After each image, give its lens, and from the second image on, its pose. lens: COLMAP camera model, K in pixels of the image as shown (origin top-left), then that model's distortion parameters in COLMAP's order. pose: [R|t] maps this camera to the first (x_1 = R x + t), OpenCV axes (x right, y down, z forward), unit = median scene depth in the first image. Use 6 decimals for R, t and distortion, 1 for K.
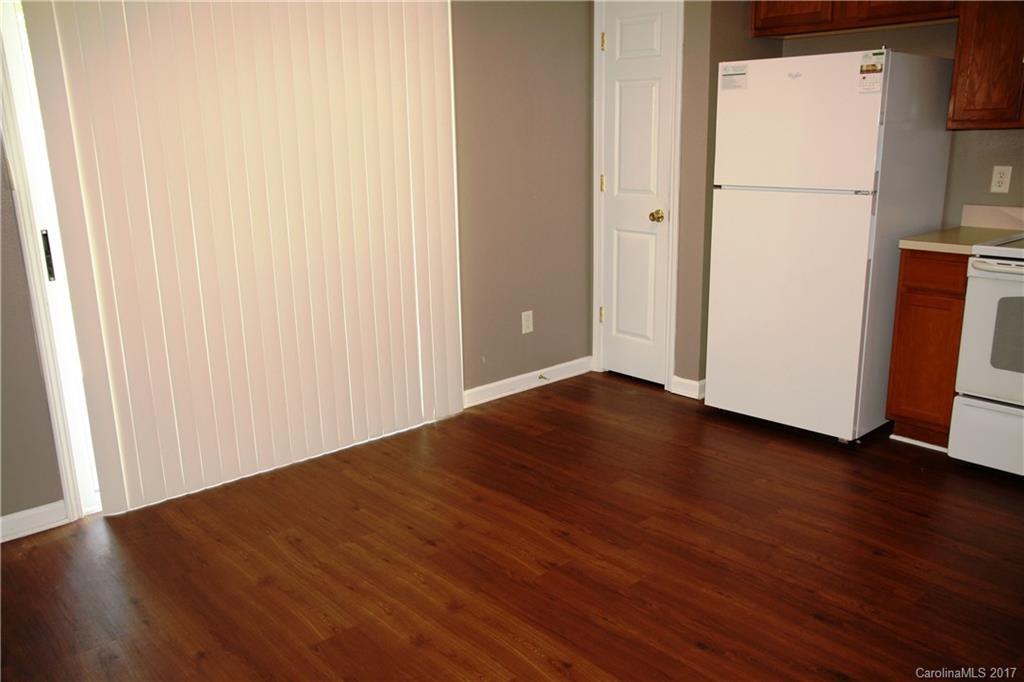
lens RADIAL K [[848.8, 0, 512.0], [0, 848.8, 341.0], [0, 0, 1]] dist [-0.040215, 0.100570]
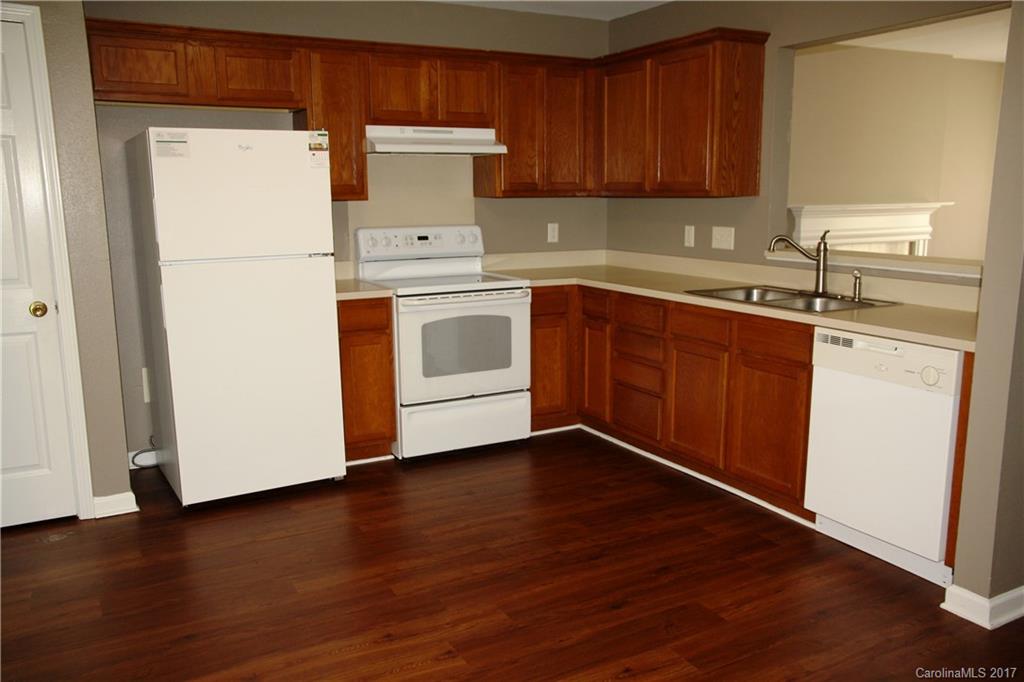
lens RADIAL K [[848.8, 0, 512.0], [0, 848.8, 341.0], [0, 0, 1]] dist [-0.040215, 0.100570]
pose [[0.232597, -0.156908, 0.959832, -0.647825], [0.242793, 0.965021, 0.098920, -0.119789], [-0.941780, 0.210032, 0.262558, 0.511790]]
